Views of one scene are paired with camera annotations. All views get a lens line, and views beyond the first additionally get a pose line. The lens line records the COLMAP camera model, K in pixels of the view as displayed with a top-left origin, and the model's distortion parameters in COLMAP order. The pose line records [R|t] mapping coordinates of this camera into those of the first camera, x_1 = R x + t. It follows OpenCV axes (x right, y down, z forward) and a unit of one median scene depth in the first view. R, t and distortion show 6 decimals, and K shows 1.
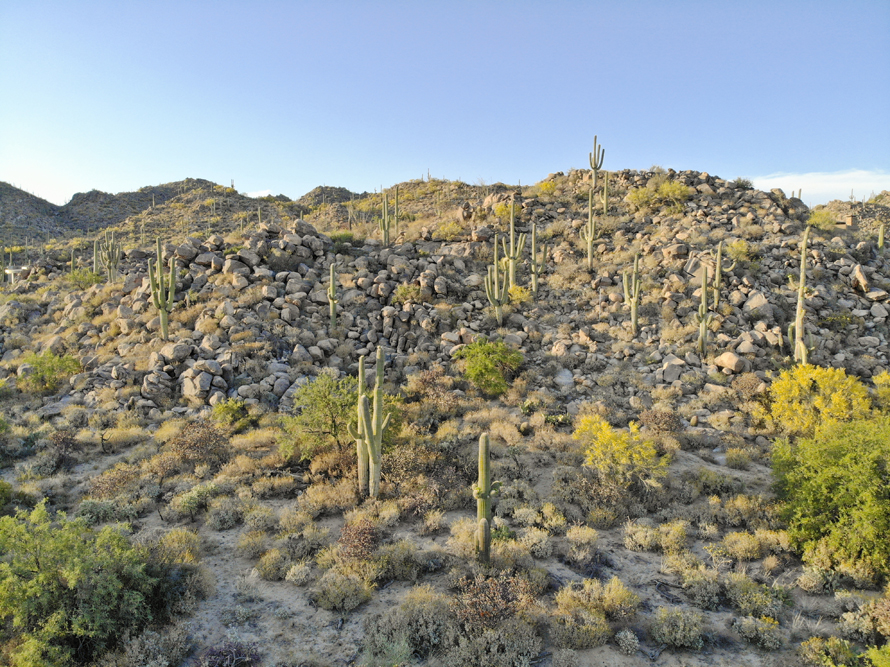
lens RADIAL K [[646.8, 0, 445.0], [0, 646.8, 333.5], [0, 0, 1]] dist [0.183848, -0.367307]
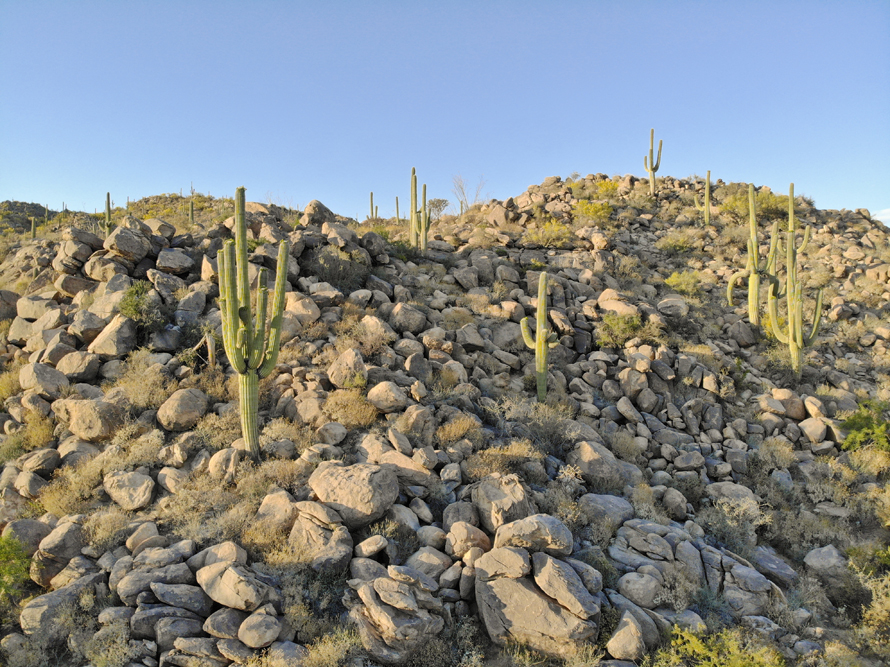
lens RADIAL K [[654.5, 0, 446.8], [0, 654.5, 329.7], [0, 0, 1]] dist [0.142382, -0.286822]
pose [[0.909146, -0.004401, 0.416453, -0.441573], [0.030083, 0.998026, -0.055127, -0.034478], [-0.415389, 0.062647, 0.907484, 0.543441]]
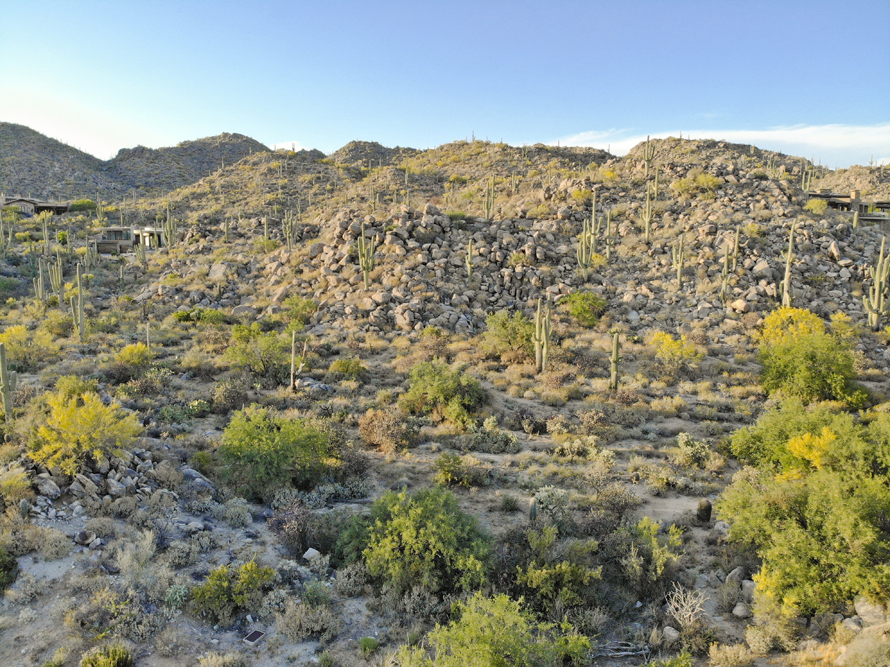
lens RADIAL K [[654.5, 0, 446.8], [0, 654.5, 329.7], [0, 0, 1]] dist [0.142382, -0.286822]
pose [[0.999518, 0.007694, -0.030074, -0.175251], [-0.005734, 0.997887, 0.064727, 0.001305], [0.030508, -0.064523, 0.997450, -0.480903]]
